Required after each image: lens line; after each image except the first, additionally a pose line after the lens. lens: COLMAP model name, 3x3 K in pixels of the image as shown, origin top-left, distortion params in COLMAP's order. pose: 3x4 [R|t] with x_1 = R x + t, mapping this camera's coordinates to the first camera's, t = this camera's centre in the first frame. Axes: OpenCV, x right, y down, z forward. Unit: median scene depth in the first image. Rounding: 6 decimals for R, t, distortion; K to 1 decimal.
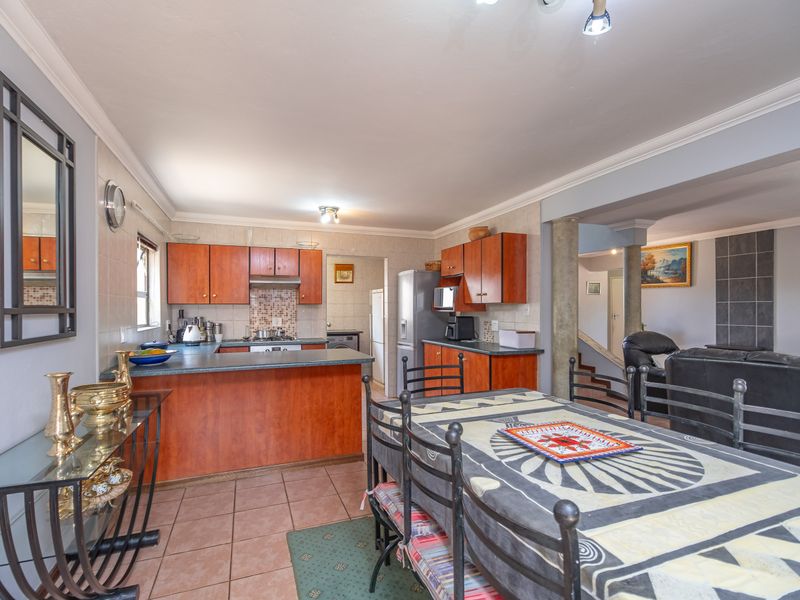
lens RADIAL K [[397.8, 0, 400.6], [0, 397.8, 306.7], [0, 0, 1]] dist [0.000479, 0.003699]
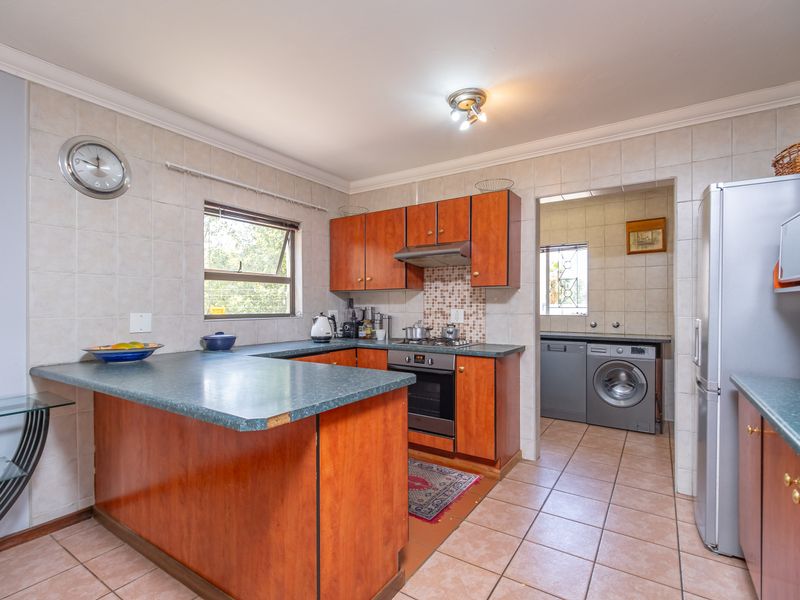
lens RADIAL K [[397.8, 0, 402.4], [0, 397.8, 305.0], [0, 0, 1]] dist [0.000479, 0.003699]
pose [[0.579392, -0.001147, -0.815048, 0.142270], [0.003036, 0.999995, 0.000751, 0.016195], [0.815043, -0.002910, 0.579393, 0.450870]]
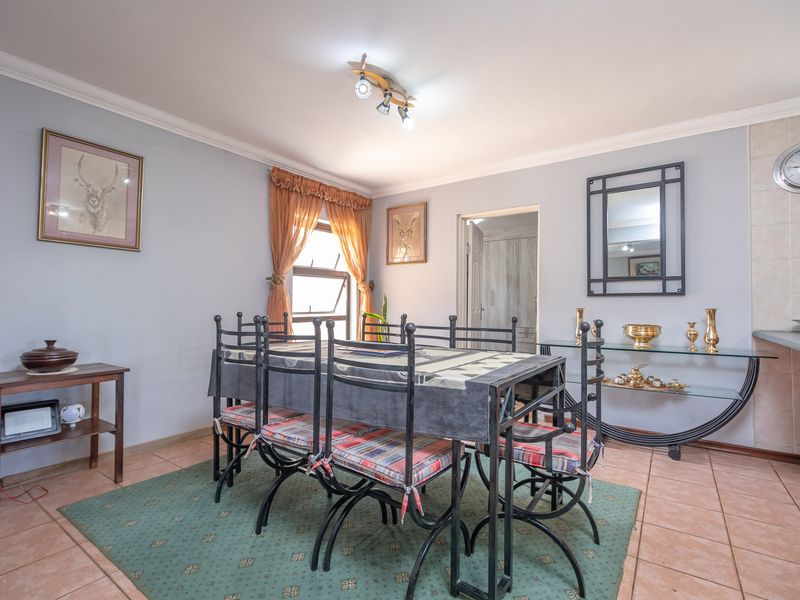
lens RADIAL K [[397.8, 0, 400.7], [0, 397.8, 297.0], [0, 0, 1]] dist [0.000479, 0.003699]
pose [[-0.831260, -0.002826, -0.555877, 0.280866], [0.006541, 0.999868, -0.014863, 0.032229], [0.555845, -0.015991, -0.831132, 0.544269]]
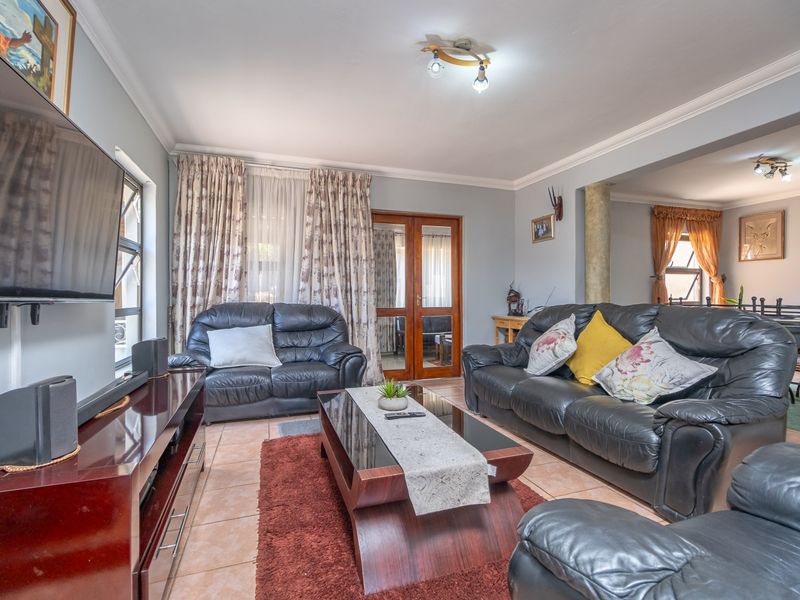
lens RADIAL K [[397.8, 0, 406.1], [0, 397.8, 297.3], [0, 0, 1]] dist [0.000479, 0.003699]
pose [[-0.999505, 0.008583, 0.030281, 0.676523], [0.008330, 0.999930, -0.008446, 0.047779], [-0.030352, -0.008190, -0.999506, 0.906570]]
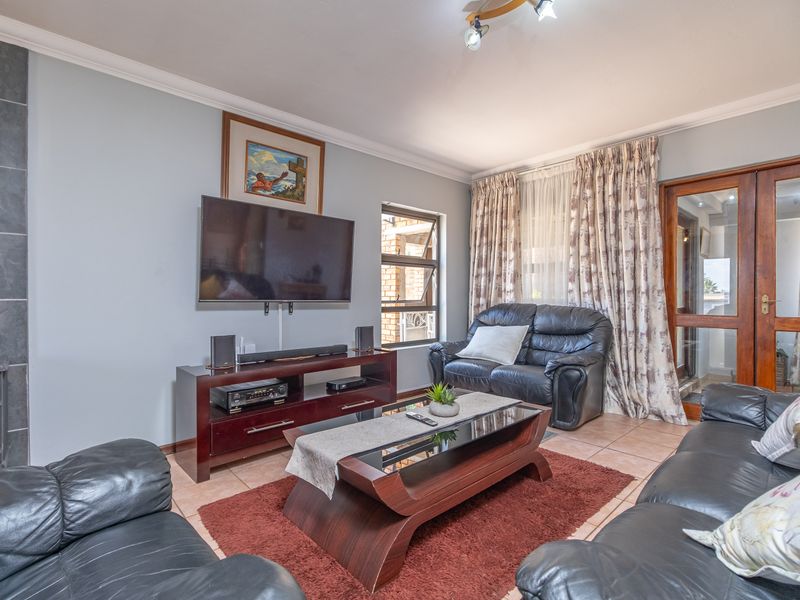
lens RADIAL K [[397.8, 0, 400.9], [0, 397.8, 301.8], [0, 0, 1]] dist [0.000479, 0.003699]
pose [[-0.366383, -0.006389, 0.930442, 0.392327], [-0.002950, 0.999979, 0.005704, 0.042612], [-0.930460, -0.000655, -0.366394, 0.718896]]
